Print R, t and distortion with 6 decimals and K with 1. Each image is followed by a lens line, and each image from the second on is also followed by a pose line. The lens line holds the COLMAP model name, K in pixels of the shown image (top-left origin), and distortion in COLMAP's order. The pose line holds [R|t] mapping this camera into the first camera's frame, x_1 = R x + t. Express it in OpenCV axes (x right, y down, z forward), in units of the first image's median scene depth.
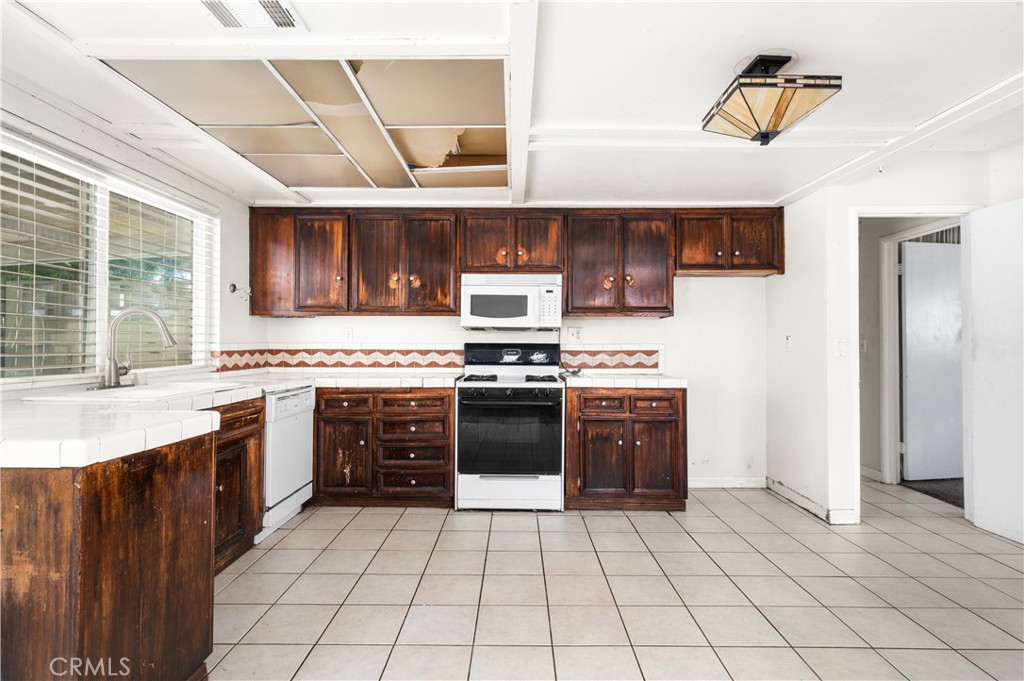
lens RADIAL K [[514.0, 0, 512.4], [0, 514.0, 337.2], [0, 0, 1]] dist [0.005639, -0.001069]
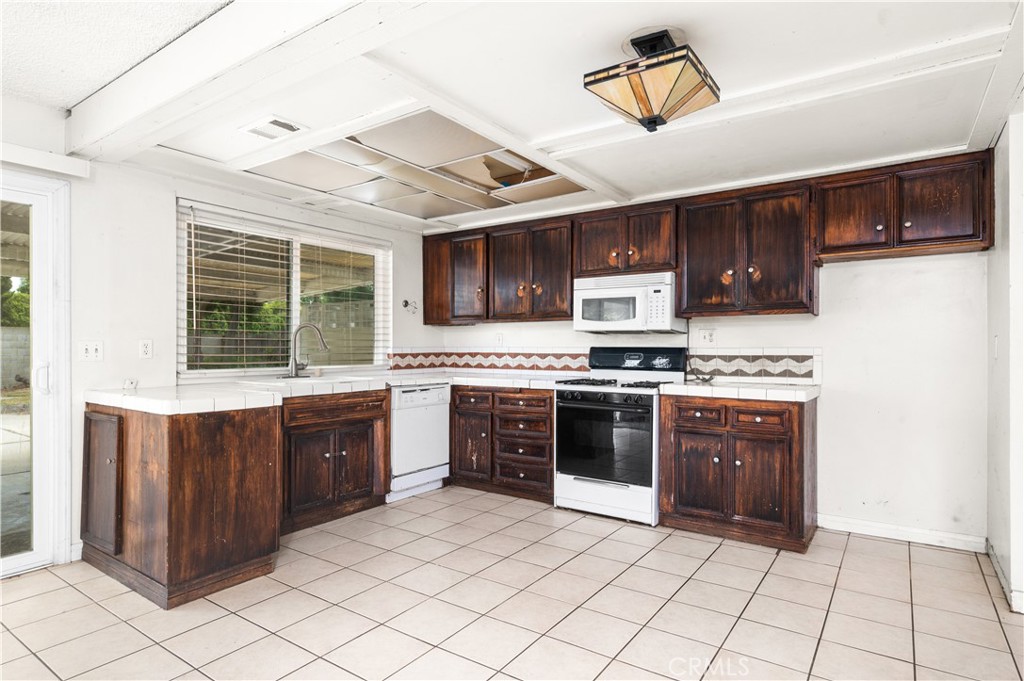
lens RADIAL K [[559.5, 0, 511.3], [0, 559.5, 346.5], [0, 0, 1]] dist [0.000375, -0.003169]
pose [[0.825042, -0.002193, -0.565067, 0.425636], [0.008411, 0.999929, 0.008400, 0.000157], [0.565009, -0.011684, 0.825002, 0.015129]]
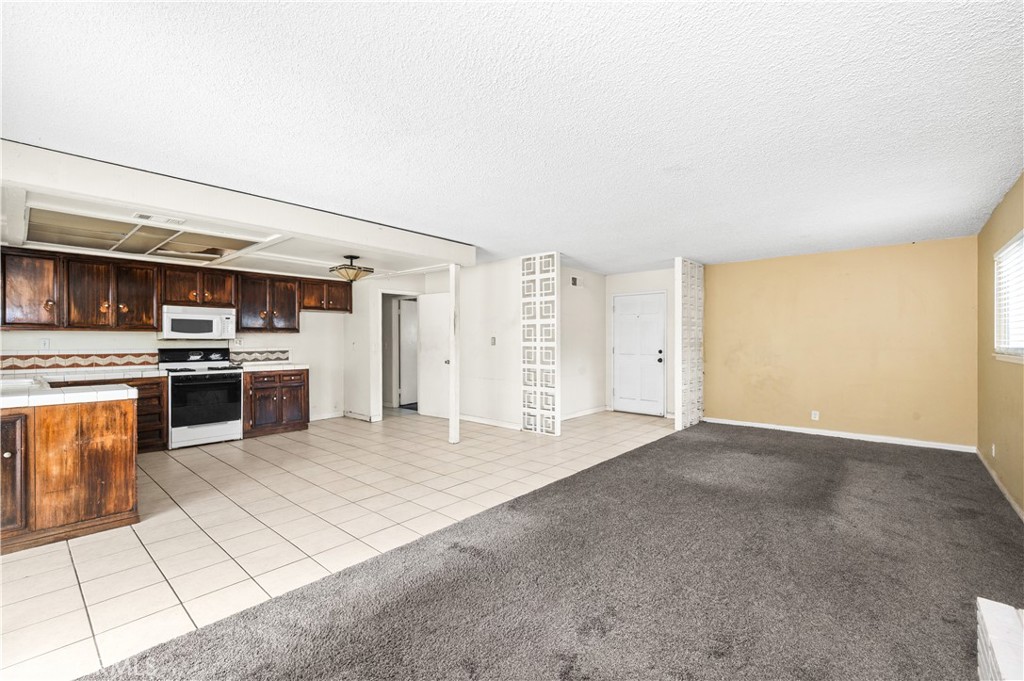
lens RADIAL K [[443.5, 0, 509.2], [0, 443.5, 341.6], [0, 0, 1]] dist [0.007645, -0.000137]
pose [[0.658759, -0.007229, 0.752320, -0.434935], [-0.004490, 0.999898, 0.013539, -0.034781], [-0.752341, -0.012296, 0.658659, -0.714307]]
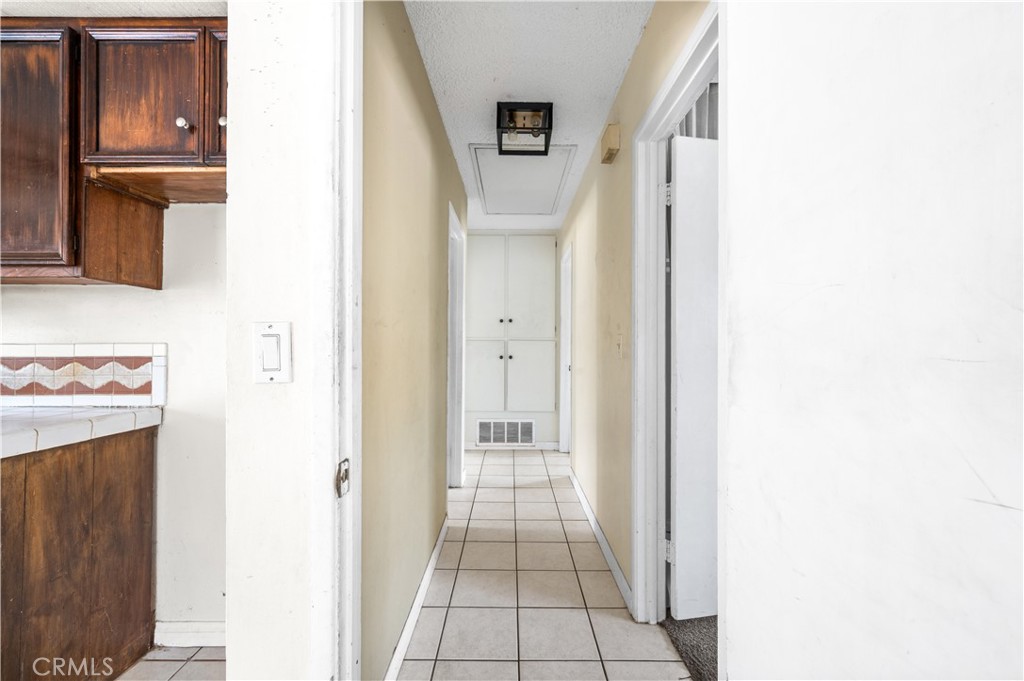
lens RADIAL K [[421.6, 0, 507.9], [0, 421.6, 345.3], [0, 0, 1]] dist [0.022776, -0.000606]
pose [[0.999999, -0.001463, -0.000545, 0.671986], [0.001469, 0.999927, 0.011960, 0.011729], [0.000528, -0.011961, 0.999928, 0.659301]]
